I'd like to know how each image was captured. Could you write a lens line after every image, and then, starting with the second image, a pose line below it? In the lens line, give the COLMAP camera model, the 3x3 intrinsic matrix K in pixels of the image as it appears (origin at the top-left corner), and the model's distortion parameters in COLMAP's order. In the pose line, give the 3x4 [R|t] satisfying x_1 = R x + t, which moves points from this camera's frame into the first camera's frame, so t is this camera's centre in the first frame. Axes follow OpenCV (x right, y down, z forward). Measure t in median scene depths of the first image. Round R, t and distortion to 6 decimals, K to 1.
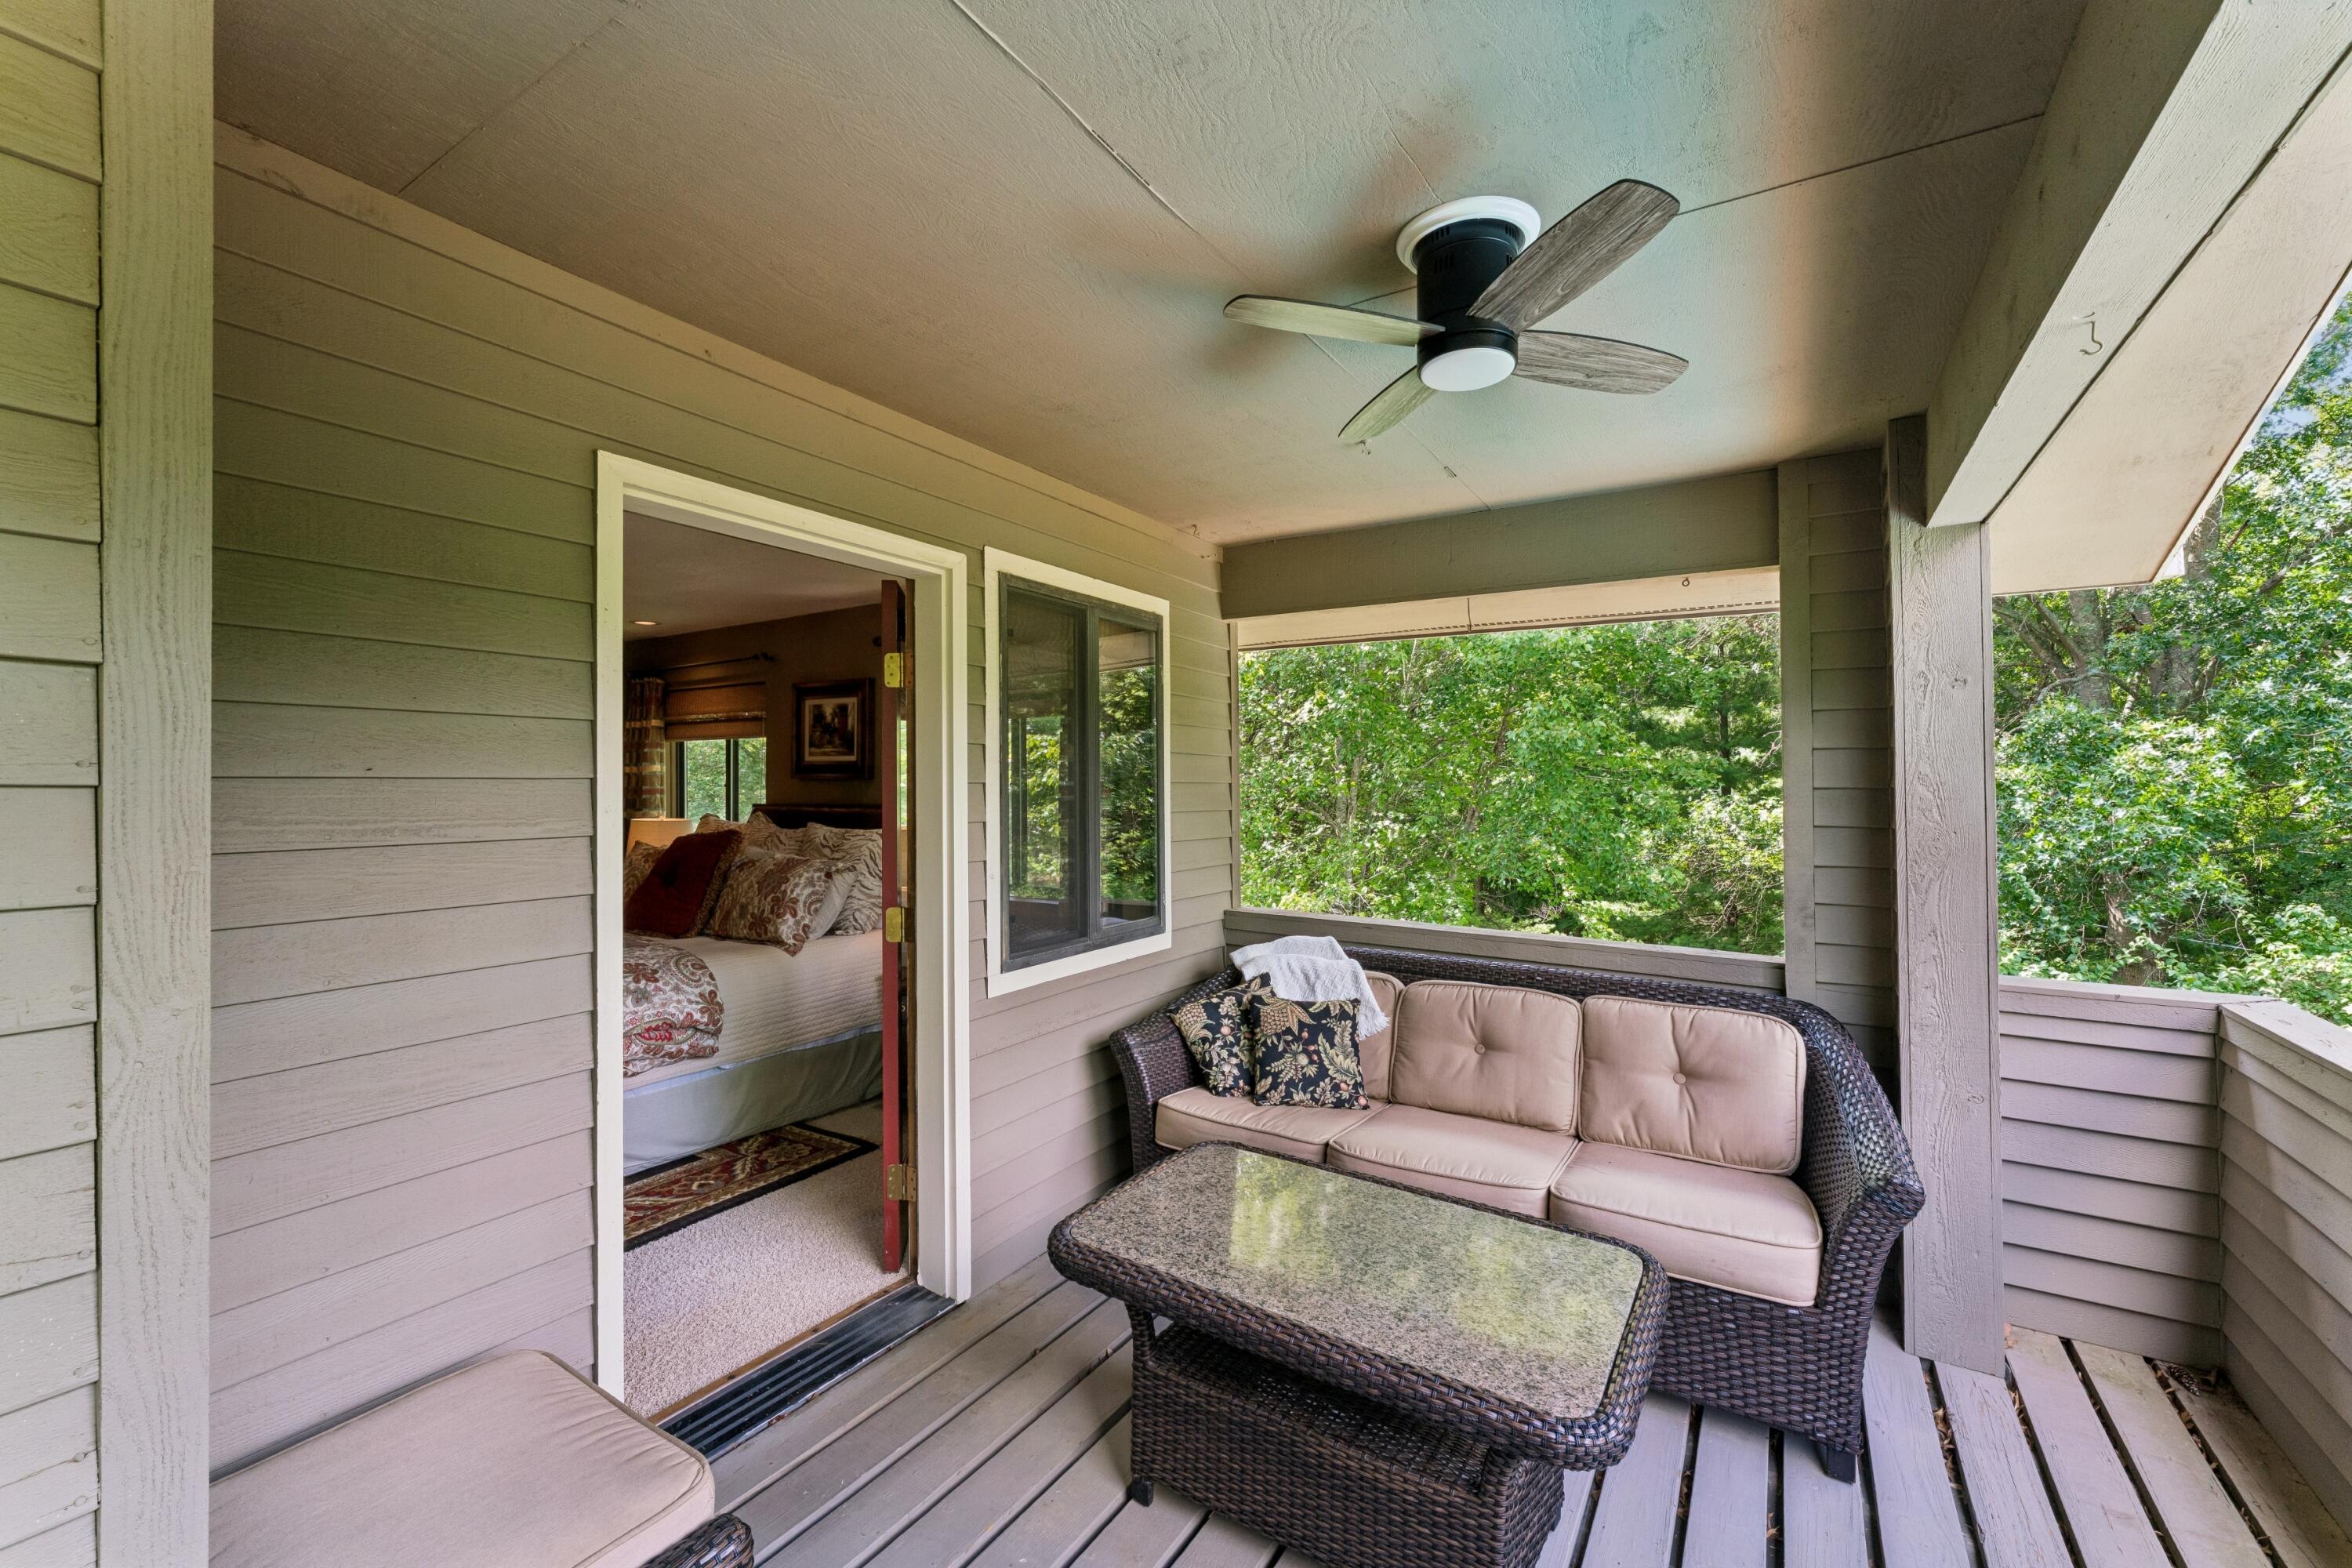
lens RADIAL K [[949.7, 0, 1175.7], [0, 949.7, 784.7], [0, 0, 1]] dist [-0.003806, -0.000276]
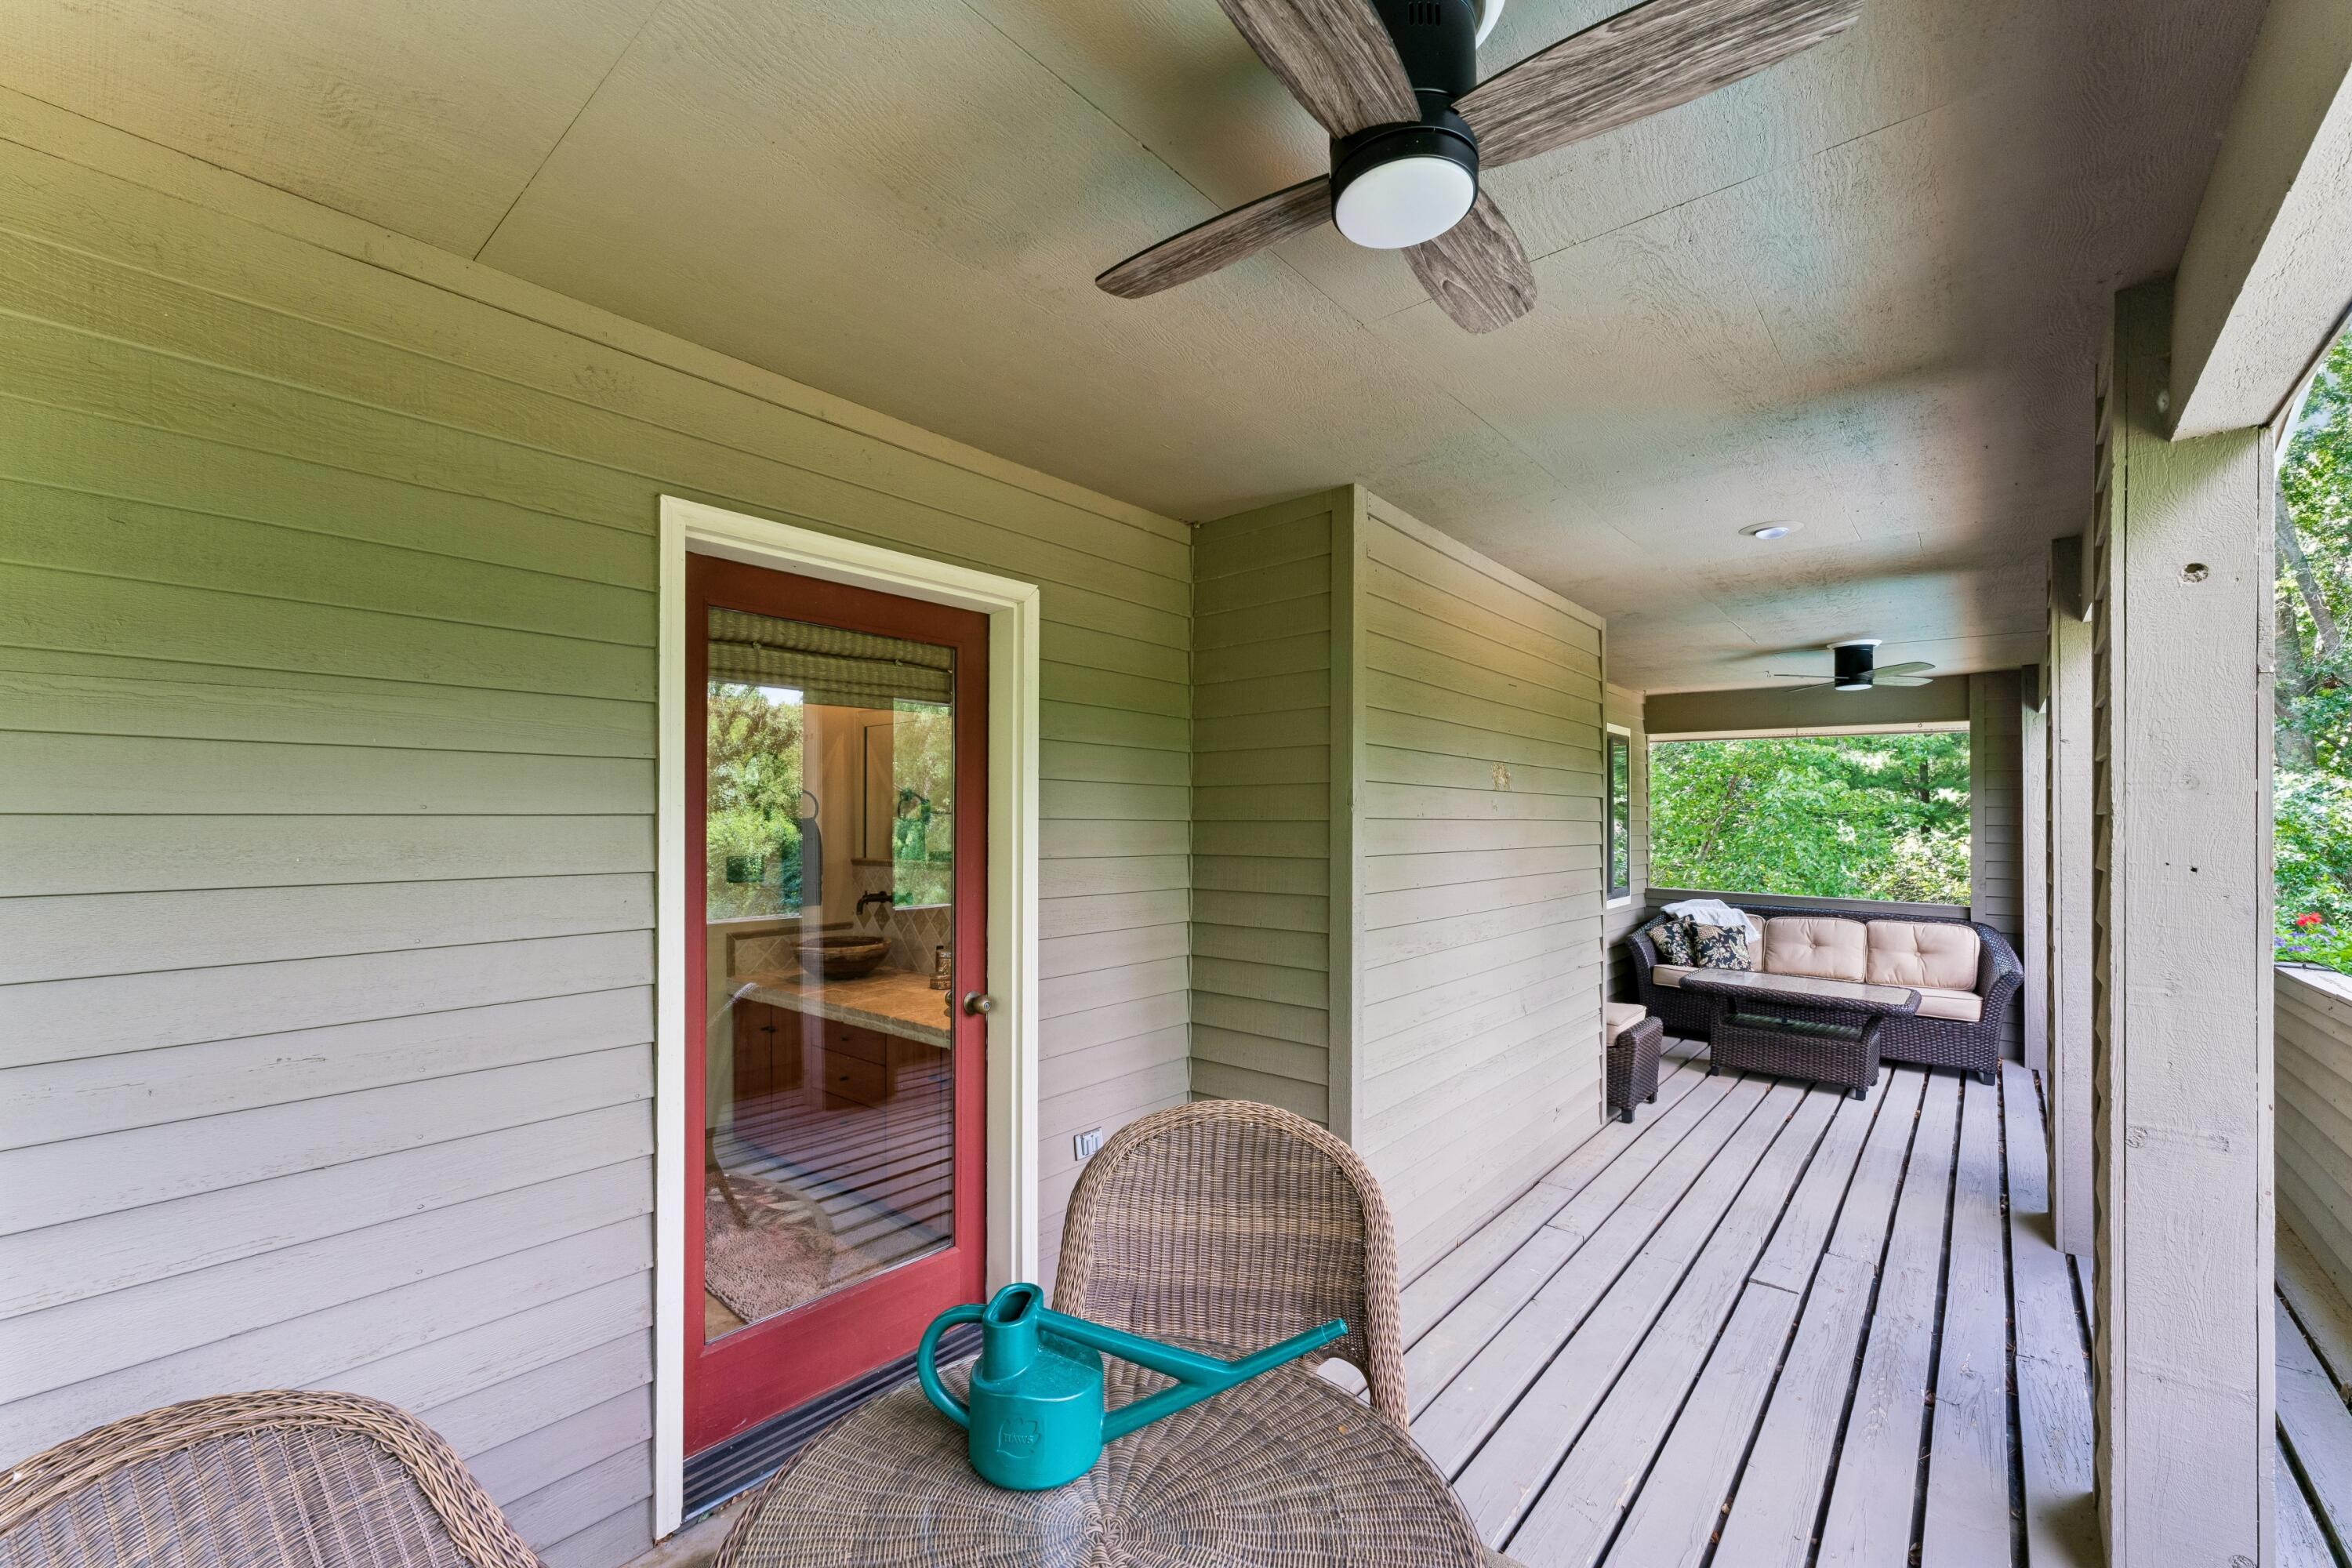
lens RADIAL K [[949.7, 0, 1162.8], [0, 949.7, 817.5], [0, 0, 1]] dist [-0.003806, -0.000276]
pose [[0.989023, 0.008851, -0.147497, -0.798943], [-0.008753, 0.999961, 0.001313, -0.004170], [0.147503, -0.000008, 0.989062, -1.305674]]
